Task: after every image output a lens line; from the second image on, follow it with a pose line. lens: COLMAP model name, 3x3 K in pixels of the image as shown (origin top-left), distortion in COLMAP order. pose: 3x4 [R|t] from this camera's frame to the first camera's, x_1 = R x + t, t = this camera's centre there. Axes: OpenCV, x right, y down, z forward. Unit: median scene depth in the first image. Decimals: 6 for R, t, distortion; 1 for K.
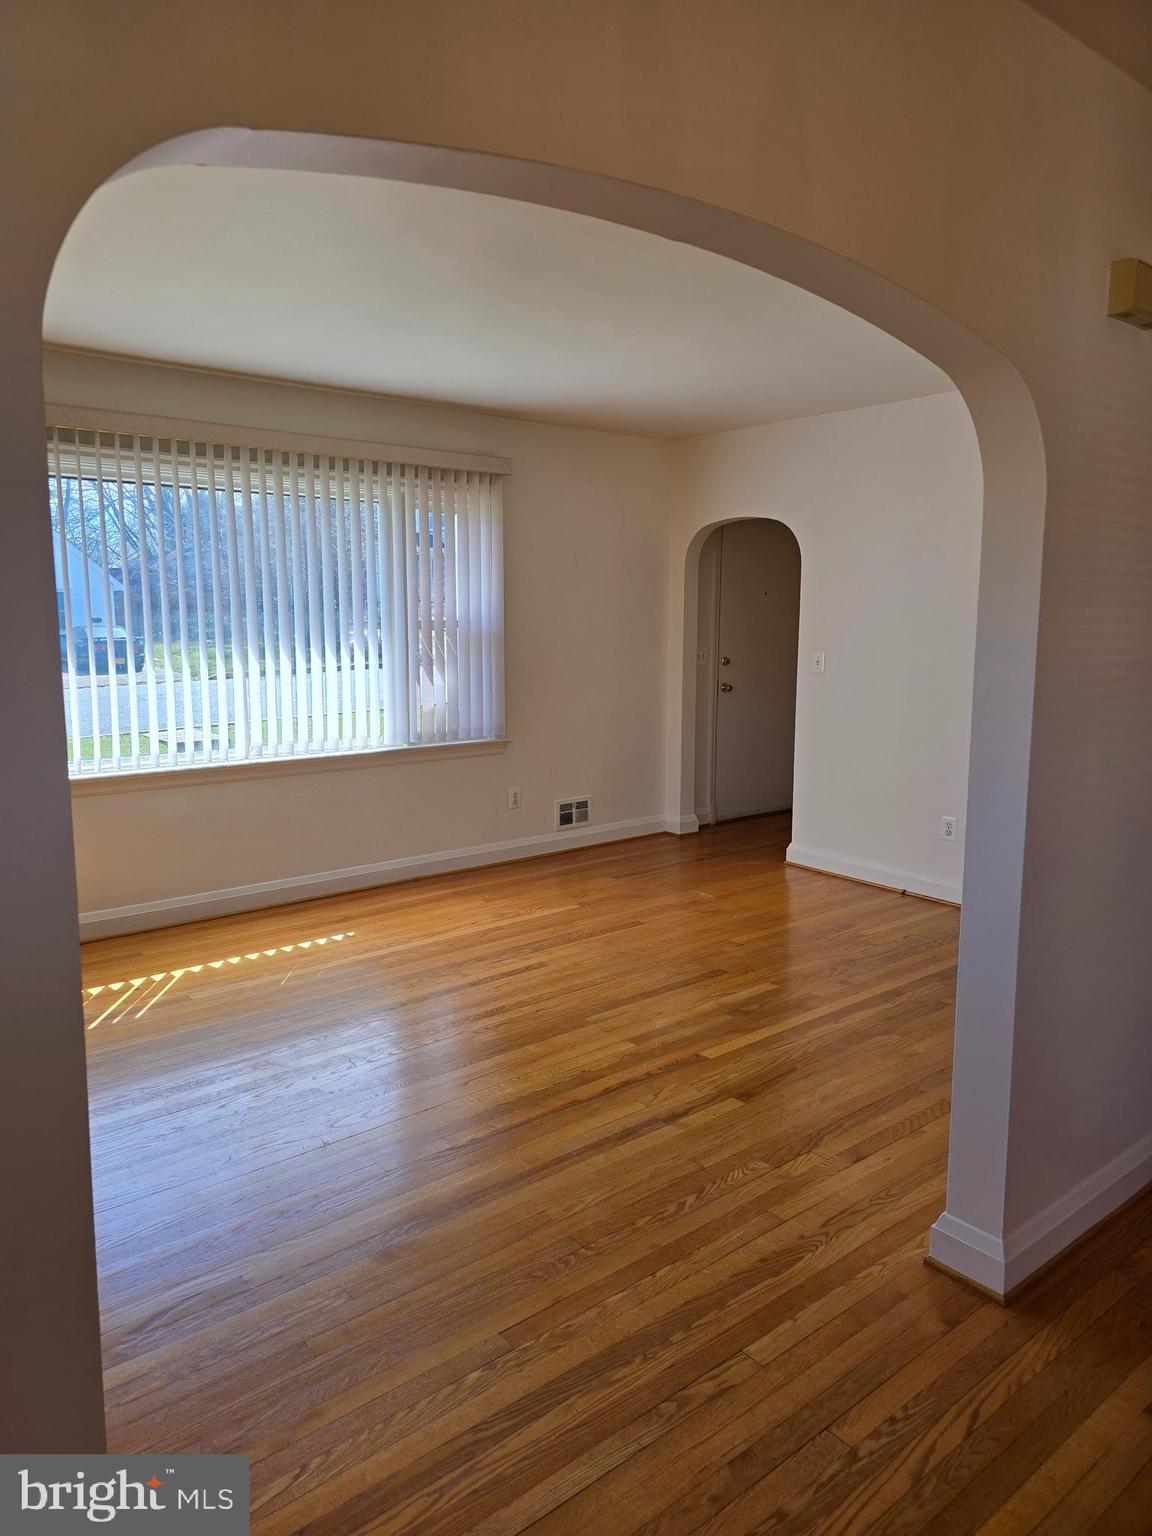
lens RADIAL K [[1023.9, 0, 587.0], [0, 1023.9, 770.5], [0, 0, 1]] dist [0.018392, -0.013859]
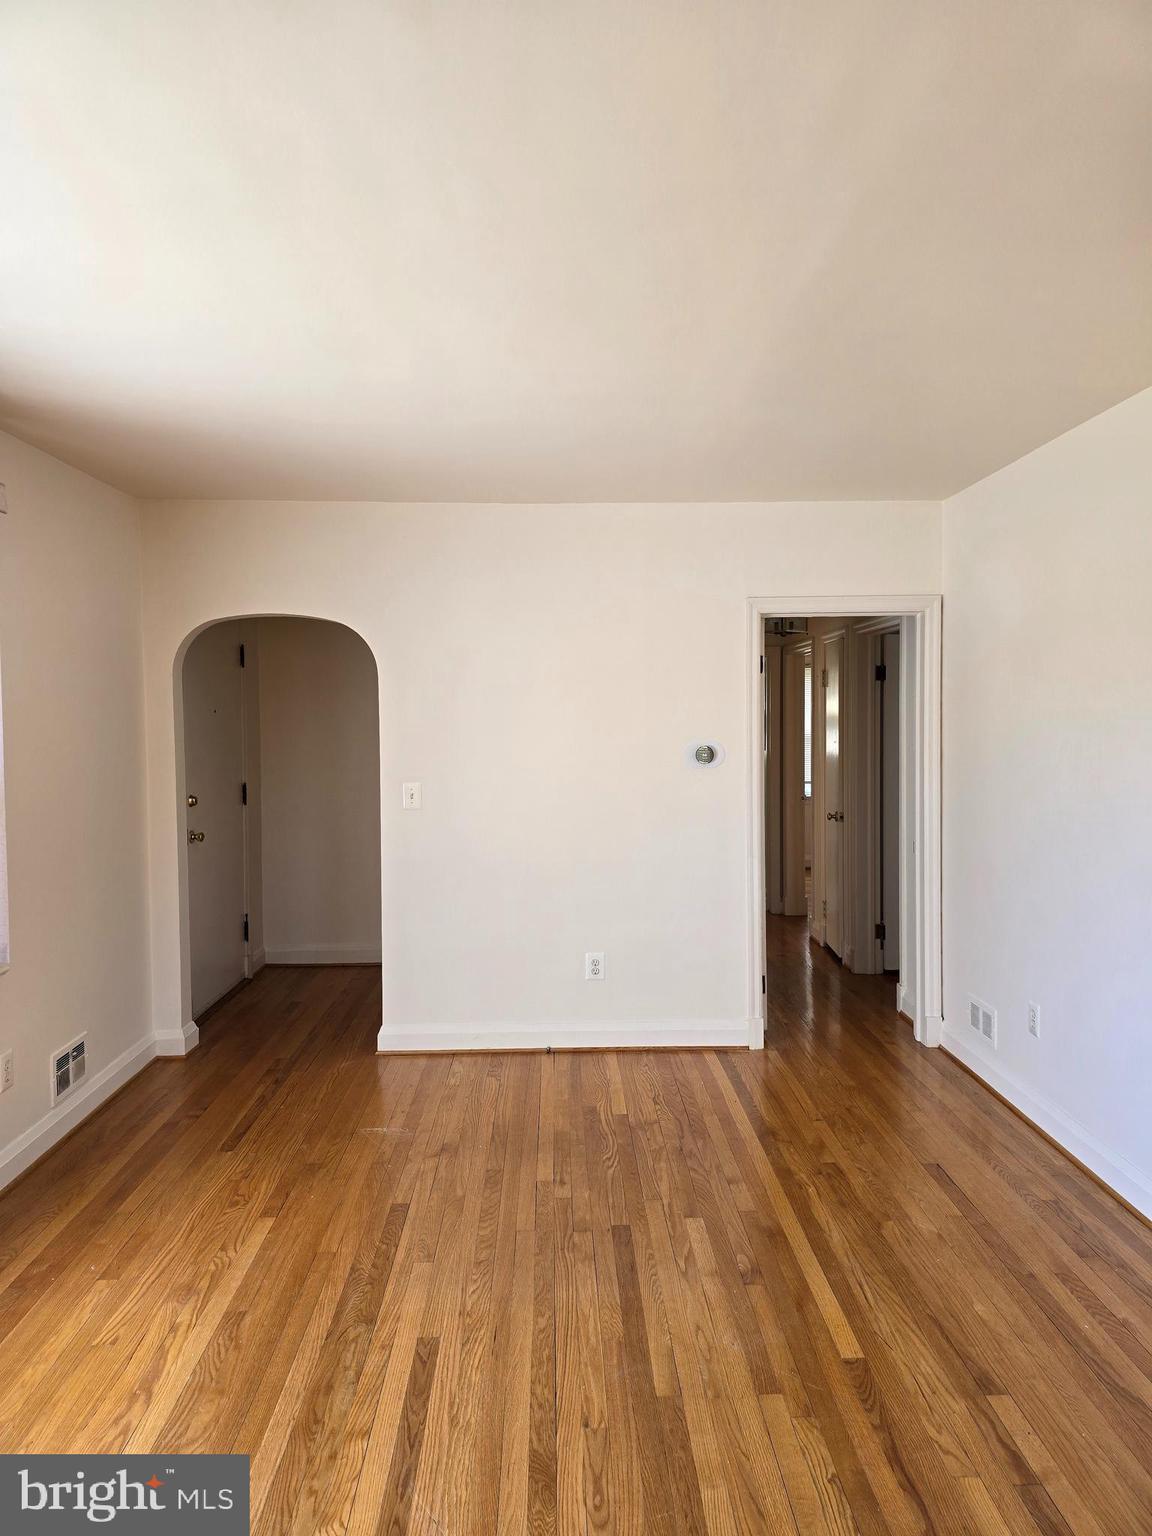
lens RADIAL K [[1023.9, 0, 581.3], [0, 1023.9, 757.0], [0, 0, 1]] dist [0.018392, -0.013859]
pose [[0.617144, -0.050161, 0.785250, -0.443739], [0.140968, 0.988868, -0.047621, -0.105433], [-0.774119, 0.140084, 0.617345, 0.521890]]
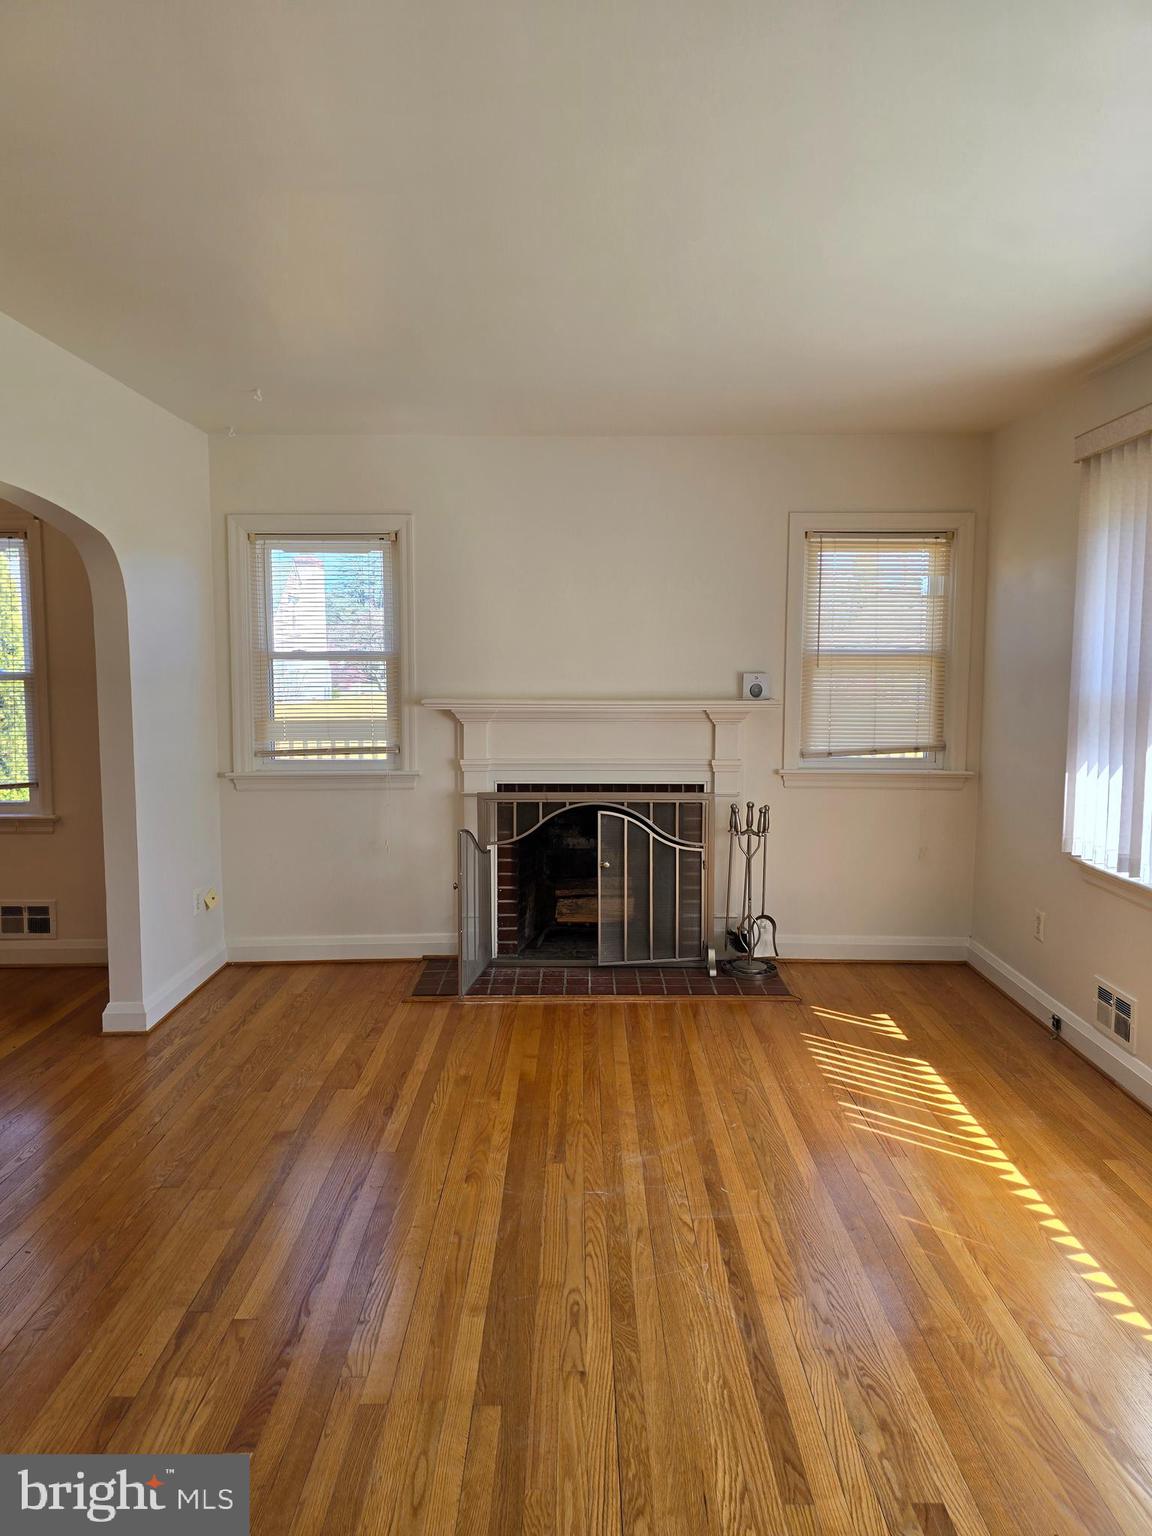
lens RADIAL K [[1023.9, 0, 582.7], [0, 1023.9, 763.9], [0, 0, 1]] dist [0.018392, -0.013859]
pose [[-0.635448, 0.074562, -0.768535, 0.325056], [-0.127889, 0.971416, 0.199987, -0.184417], [0.761479, 0.225368, -0.607749, 1.136512]]
